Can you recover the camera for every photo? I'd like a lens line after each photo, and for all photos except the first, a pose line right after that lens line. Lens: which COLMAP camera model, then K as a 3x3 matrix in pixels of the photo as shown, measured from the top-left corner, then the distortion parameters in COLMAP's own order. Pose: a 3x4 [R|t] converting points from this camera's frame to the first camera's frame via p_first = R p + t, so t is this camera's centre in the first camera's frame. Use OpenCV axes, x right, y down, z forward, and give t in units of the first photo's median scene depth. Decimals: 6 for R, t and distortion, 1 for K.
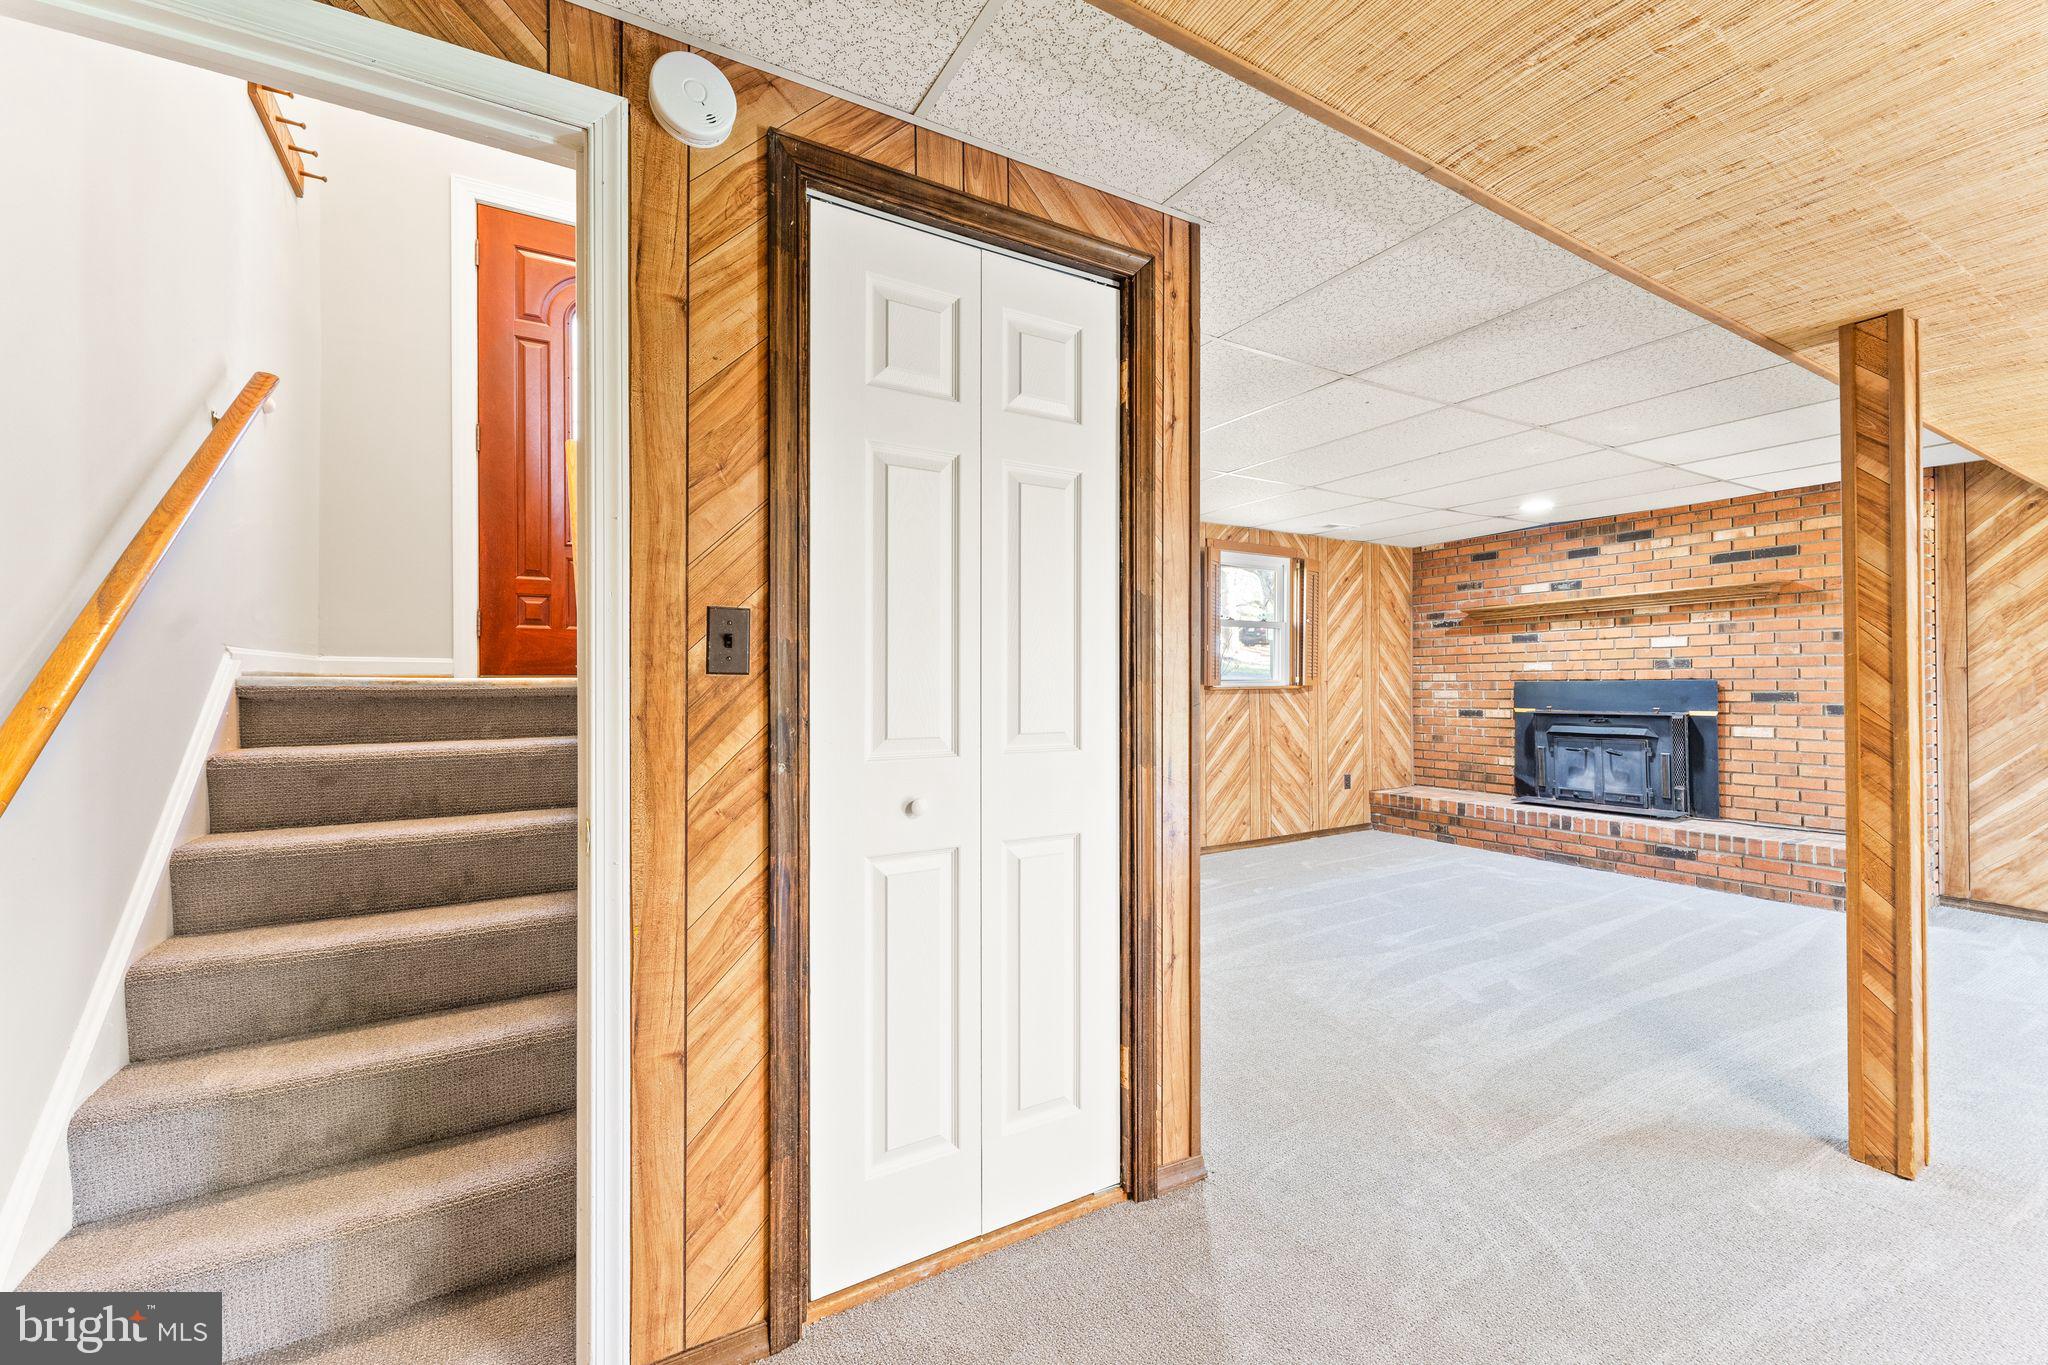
lens RADIAL K [[823.2, 0, 1033.4], [0, 823.2, 679.8], [0, 0, 1]] dist [-0.002701, -0.000029]
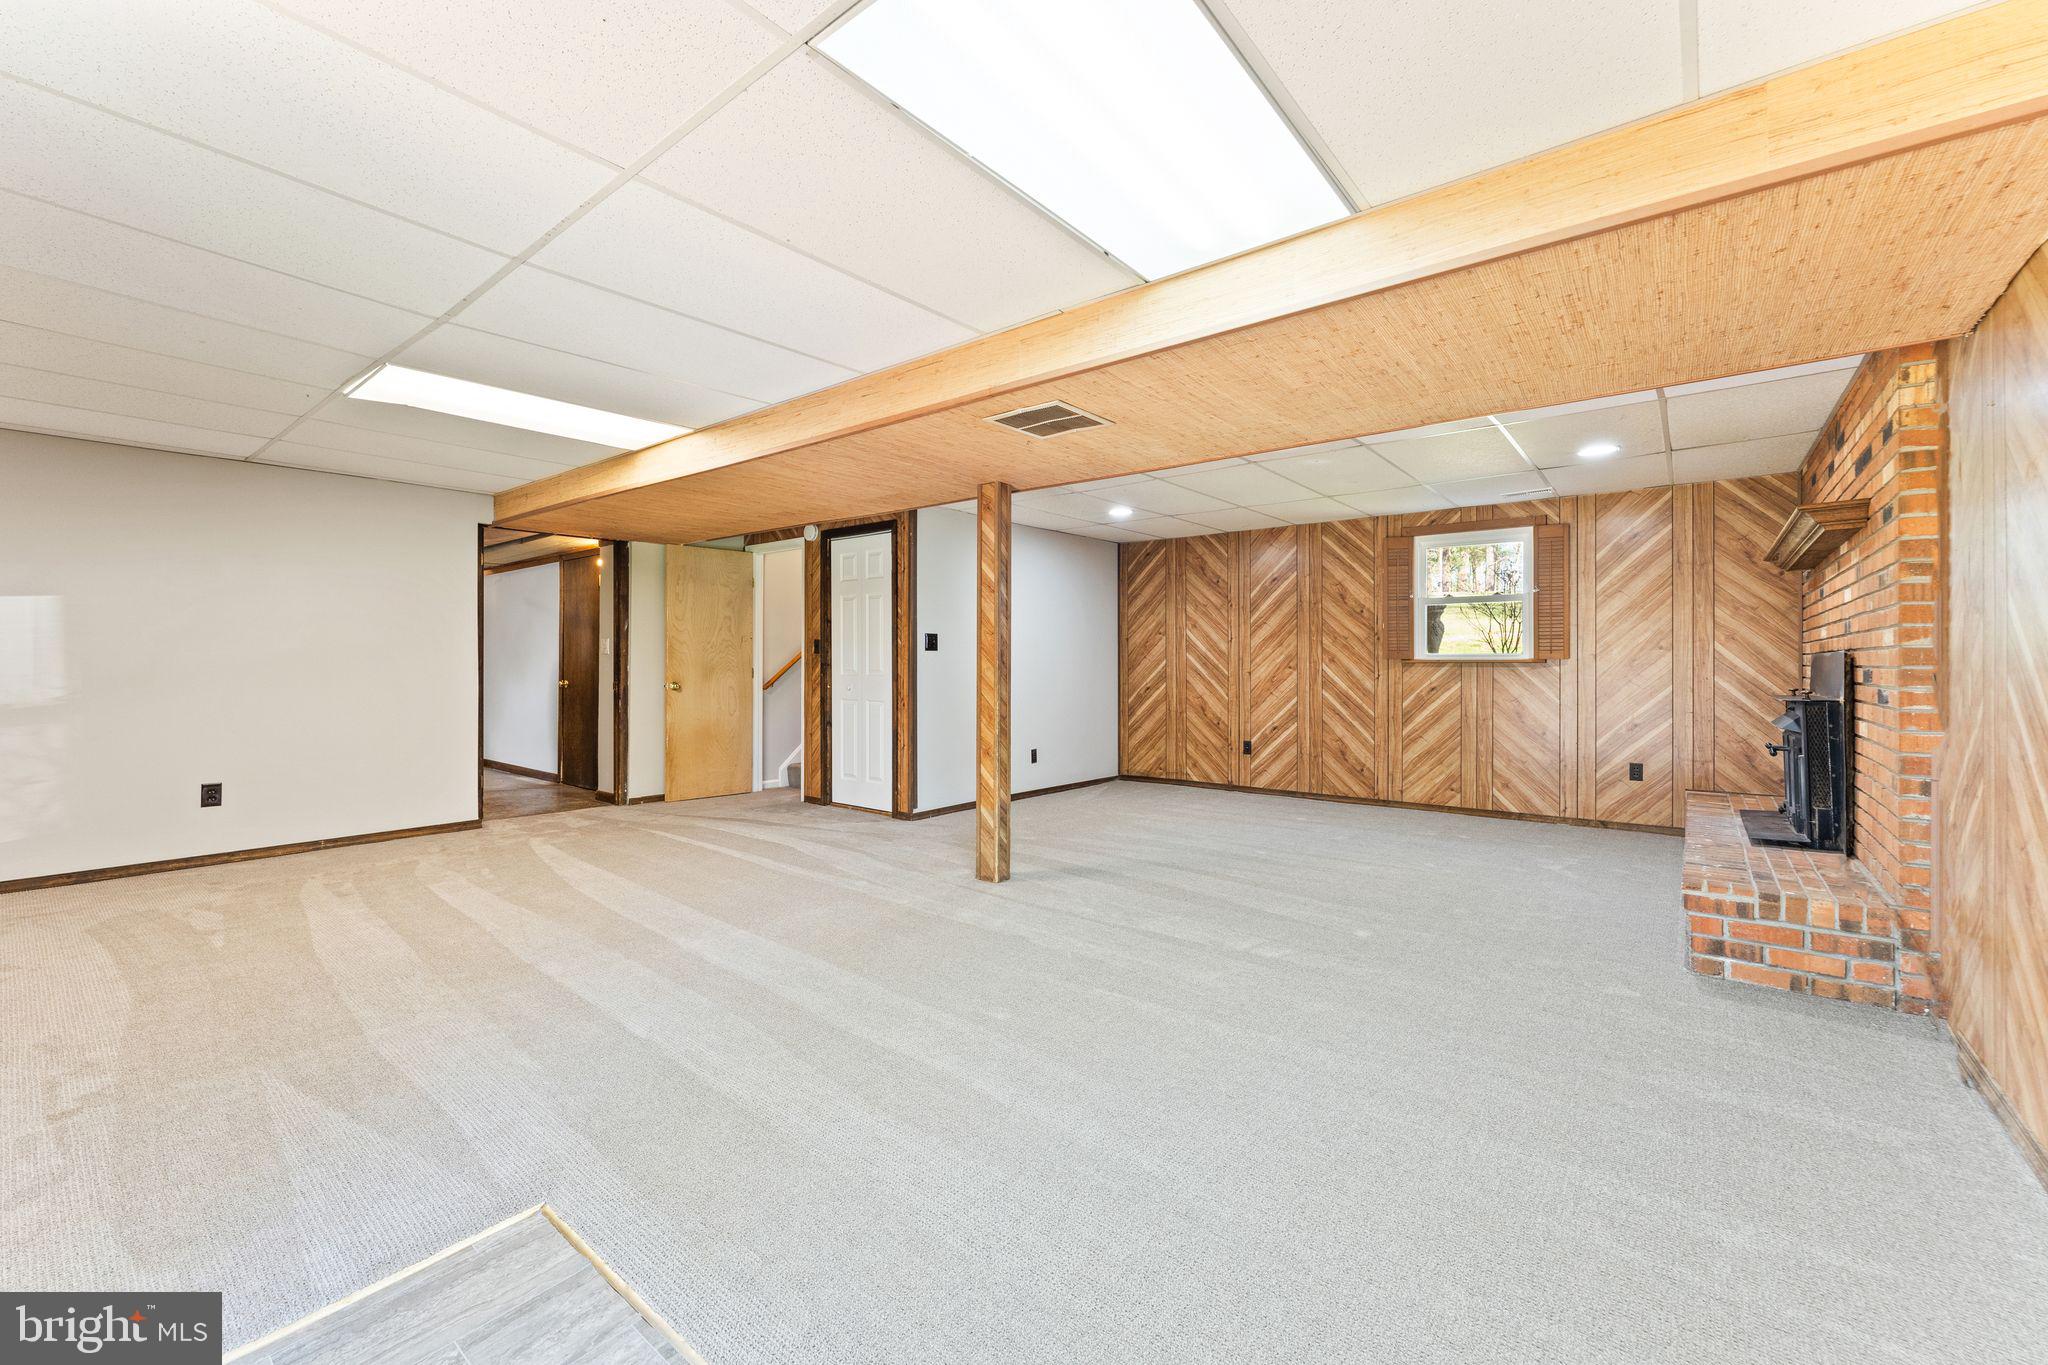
lens RADIAL K [[823.2, 0, 1017.1], [0, 823.2, 666.5], [0, 0, 1]] dist [-0.002701, -0.000029]
pose [[0.348538, 0.009769, -0.937244, 1.248167], [0.001986, 0.999936, 0.011161, 0.004008], [0.937292, -0.005751, 0.348496, 0.128474]]
